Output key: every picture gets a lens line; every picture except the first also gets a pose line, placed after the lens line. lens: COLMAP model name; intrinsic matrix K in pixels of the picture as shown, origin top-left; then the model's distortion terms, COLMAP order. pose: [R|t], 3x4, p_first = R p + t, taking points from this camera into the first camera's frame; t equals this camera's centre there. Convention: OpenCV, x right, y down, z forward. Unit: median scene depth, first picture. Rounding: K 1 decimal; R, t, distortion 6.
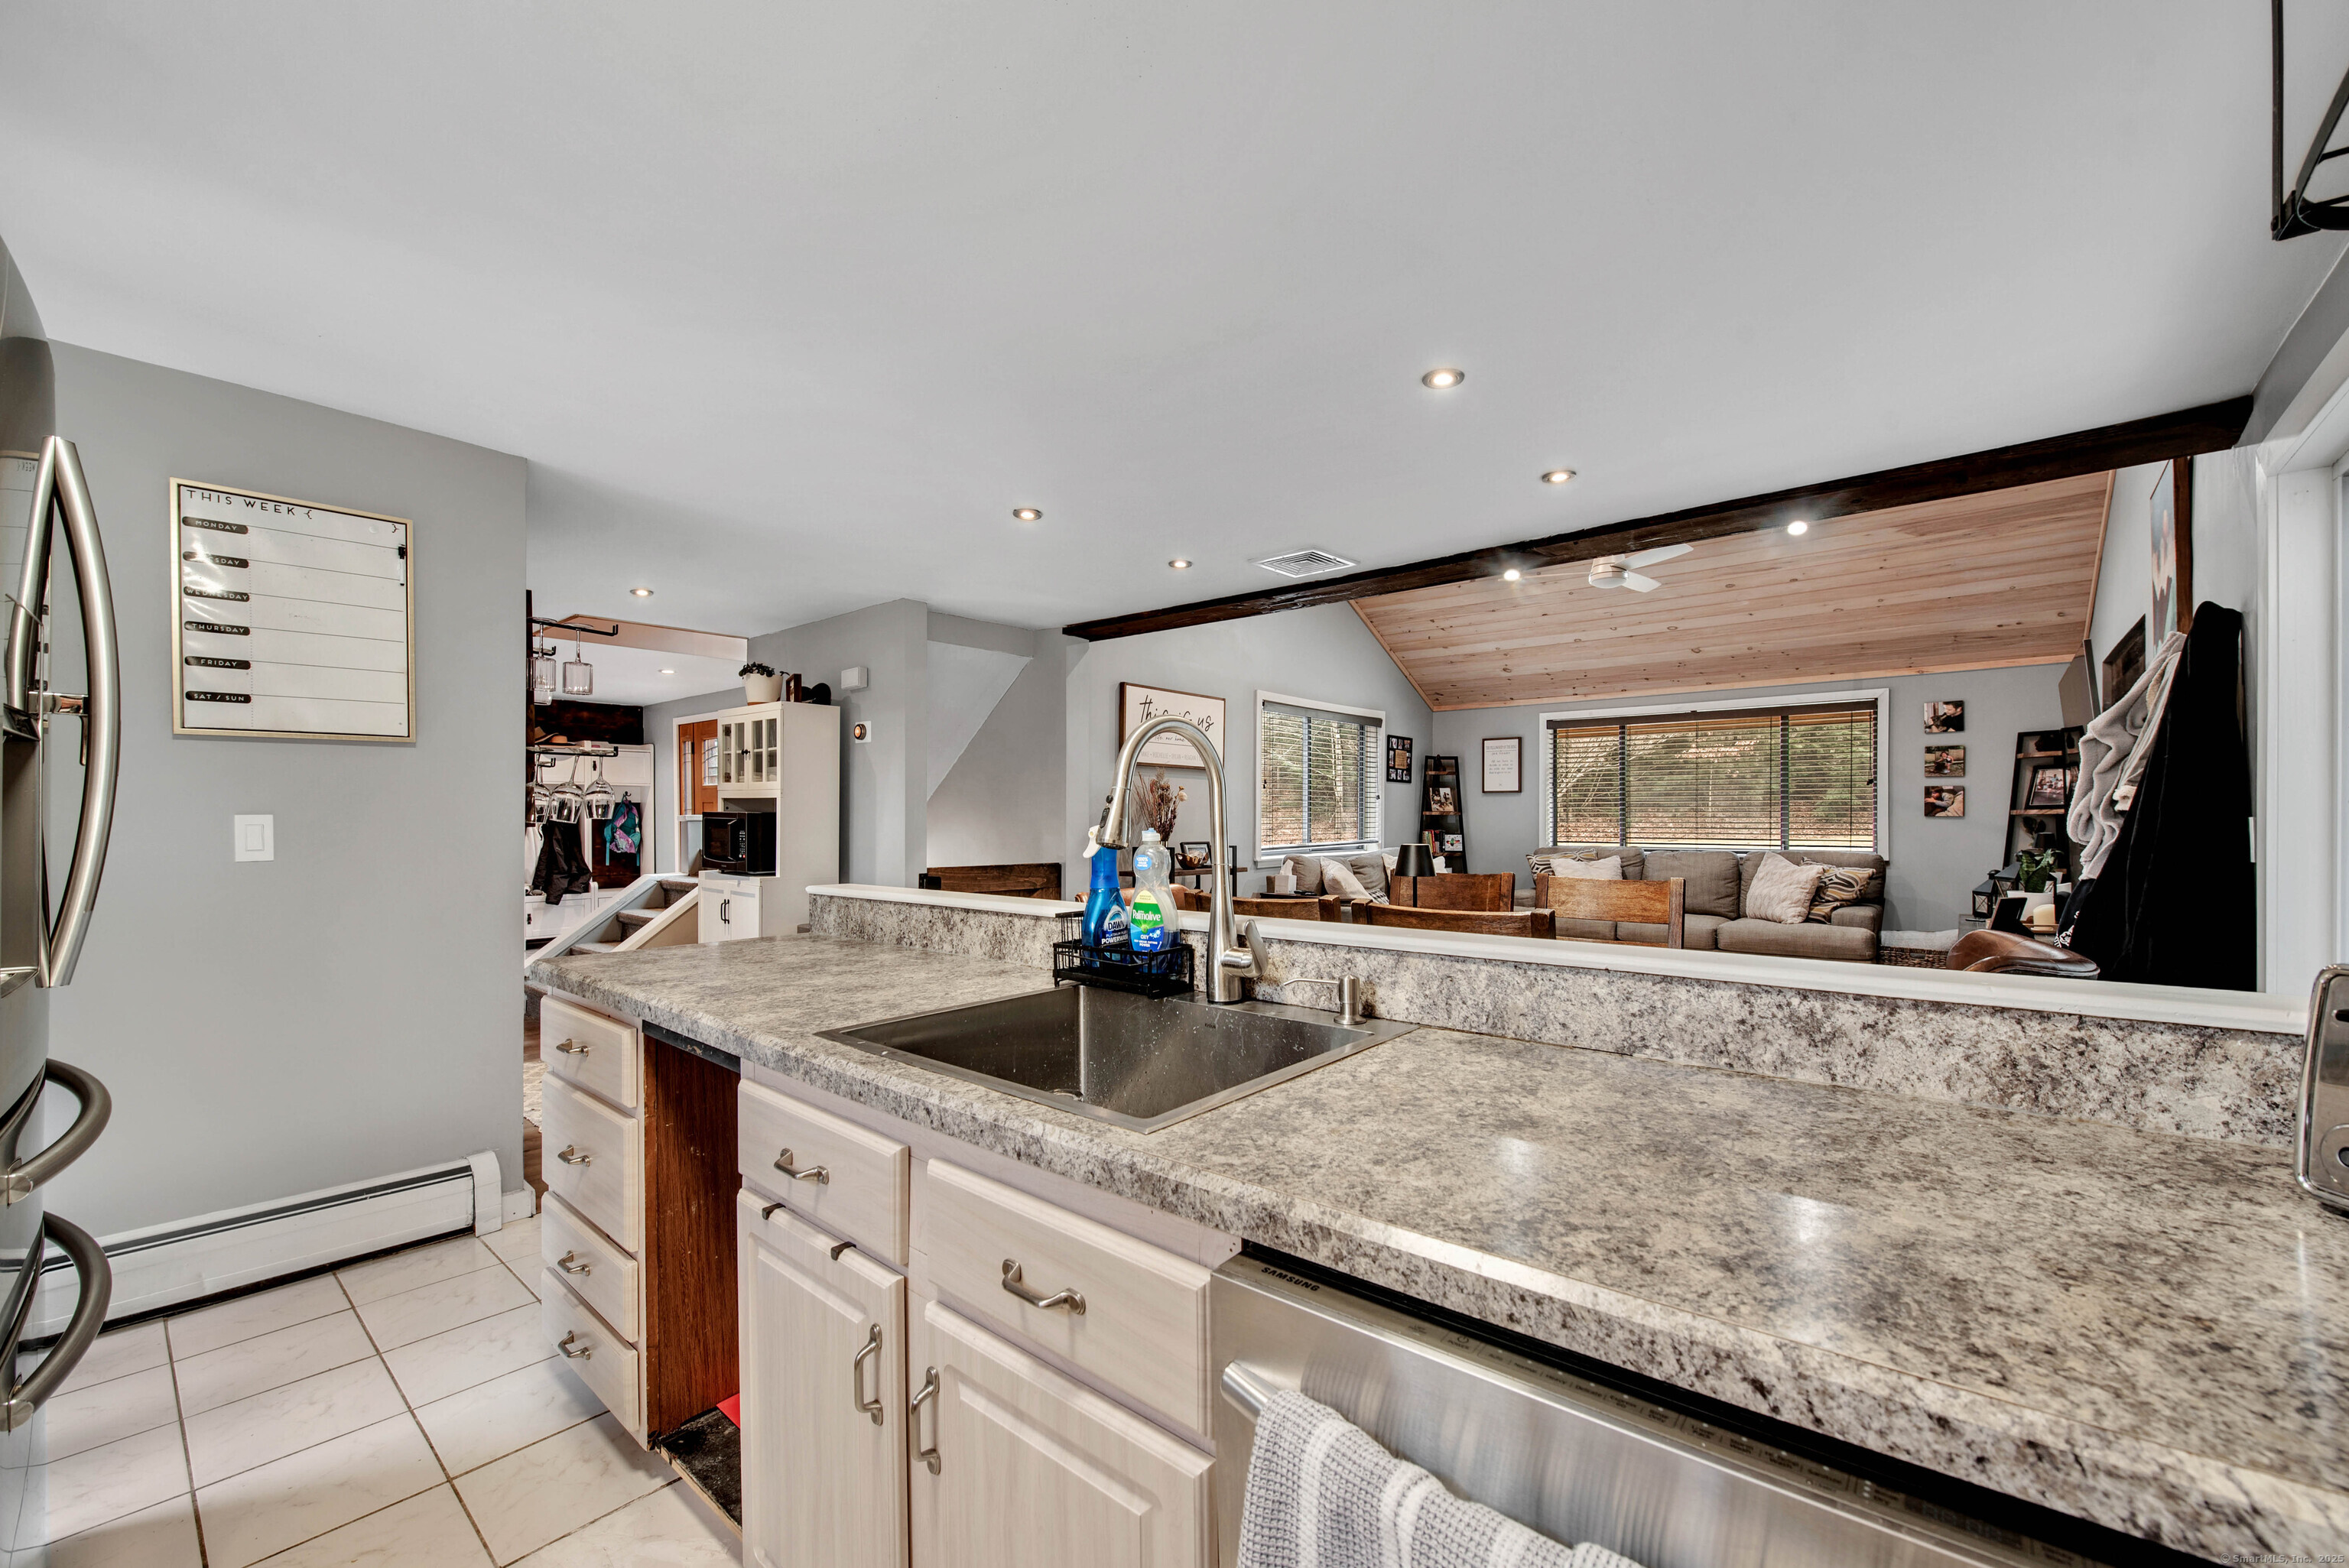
lens RADIAL K [[918.9, 0, 1167.2], [0, 918.9, 825.1], [0, 0, 1]] dist [-0.000006, 0.010062]
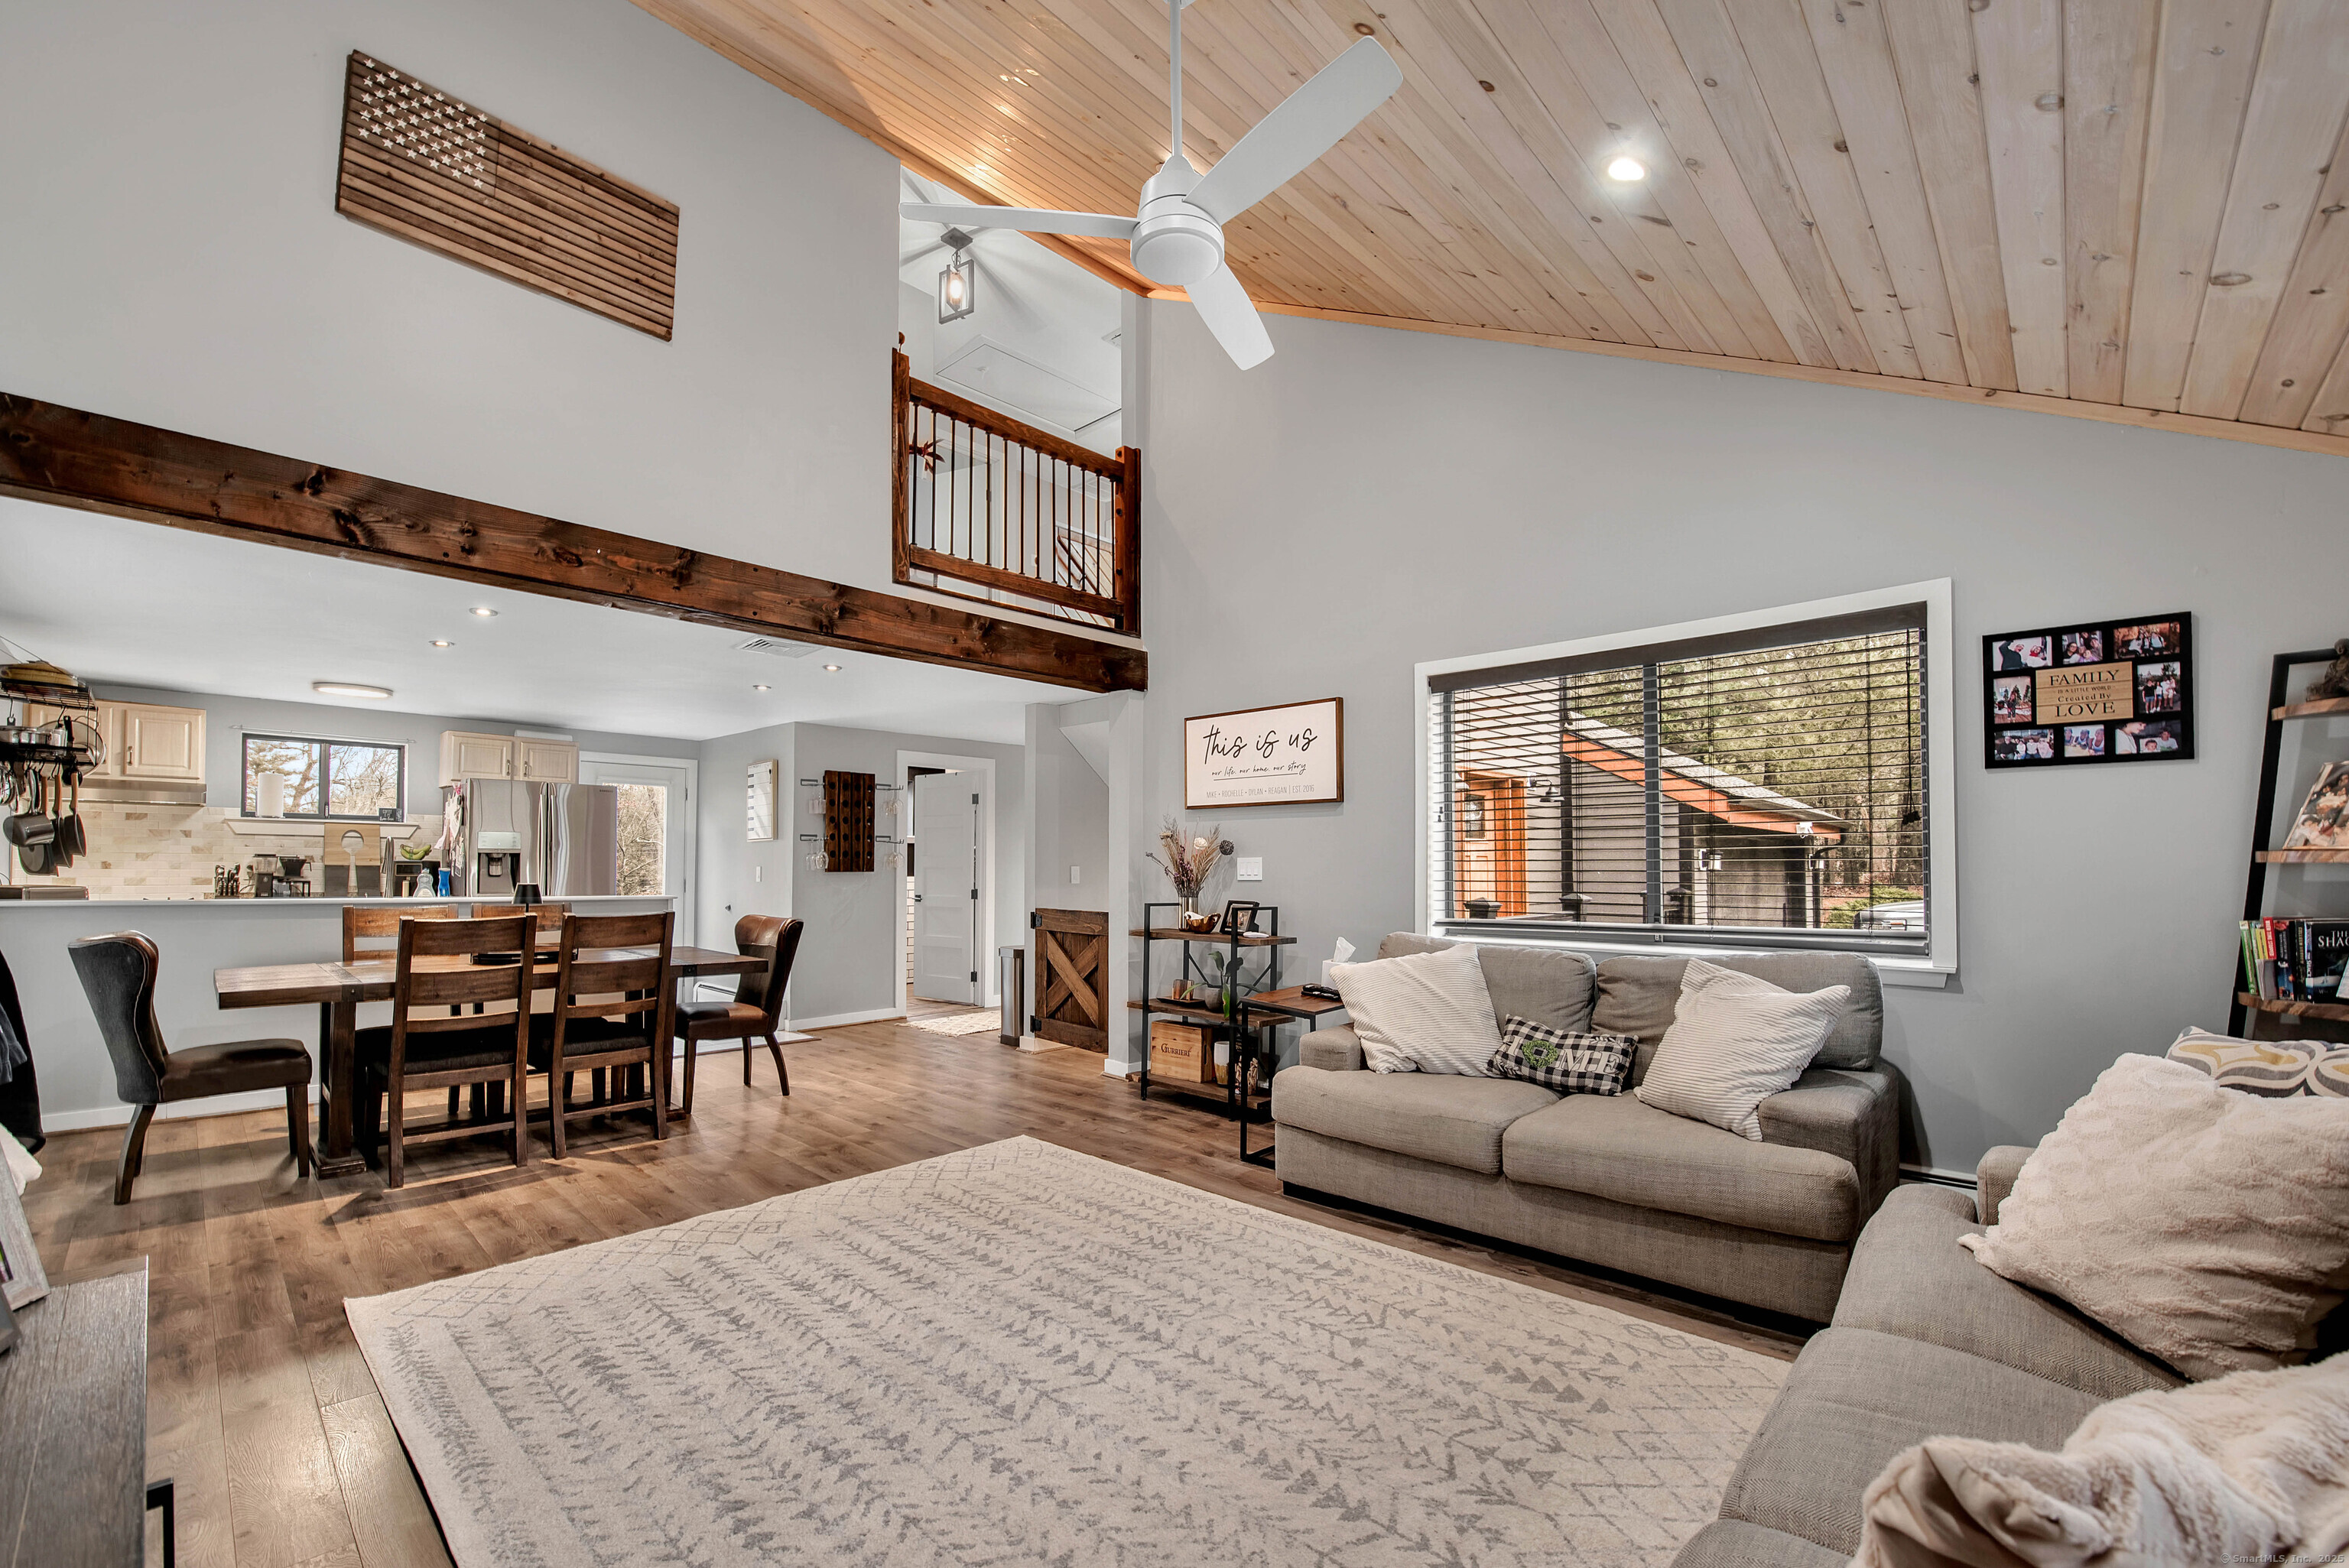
lens RADIAL K [[960.8, 0, 1177.1], [0, 960.8, 845.8], [0, 0, 1]] dist [-0.001896, -0.000185]
pose [[-0.026200, -0.024711, -0.999351, 0.785643], [-0.011508, 0.999636, -0.024416, -0.007814], [0.999590, 0.010861, -0.026475, 0.905910]]
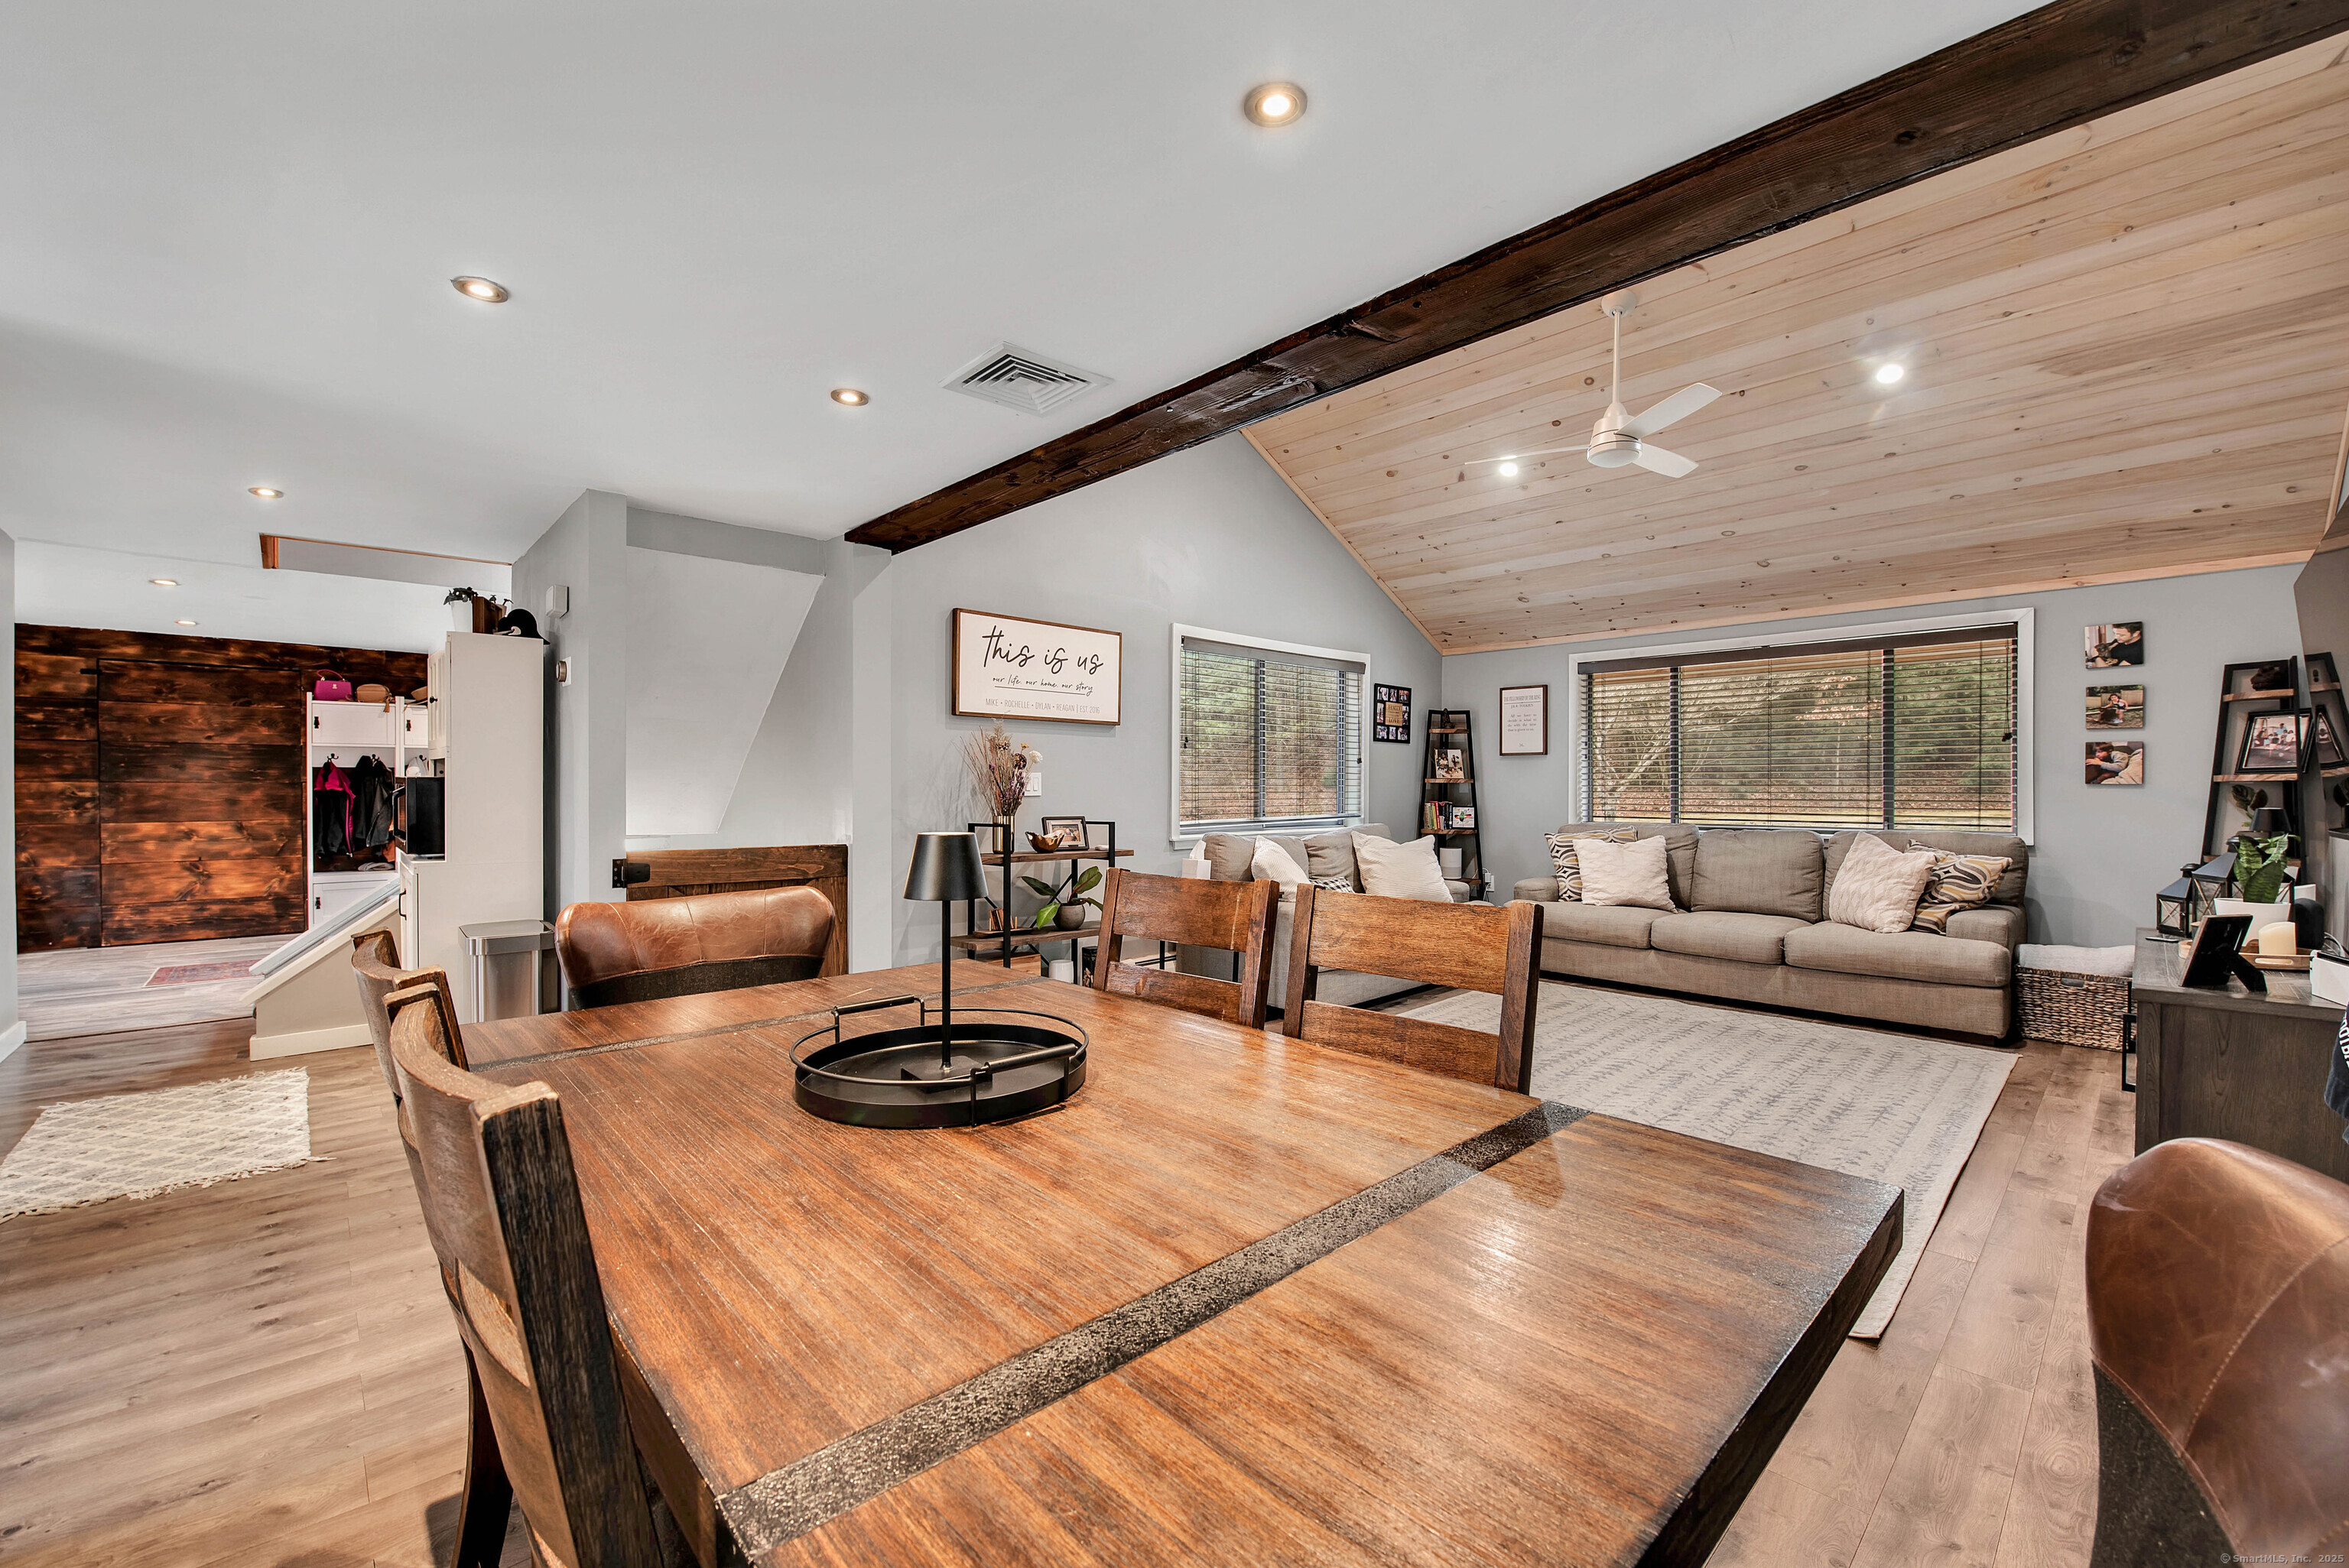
lens RADIAL K [[938.3, 0, 1183.1], [0, 938.3, 794.6], [0, 0, 1]] dist [-0.001502, -0.000121]
pose [[0.996286, 0.000742, -0.086107, 0.184742], [-0.000771, 1.000000, -0.000303, -0.000550], [0.086107, 0.000368, 0.996286, 0.214539]]
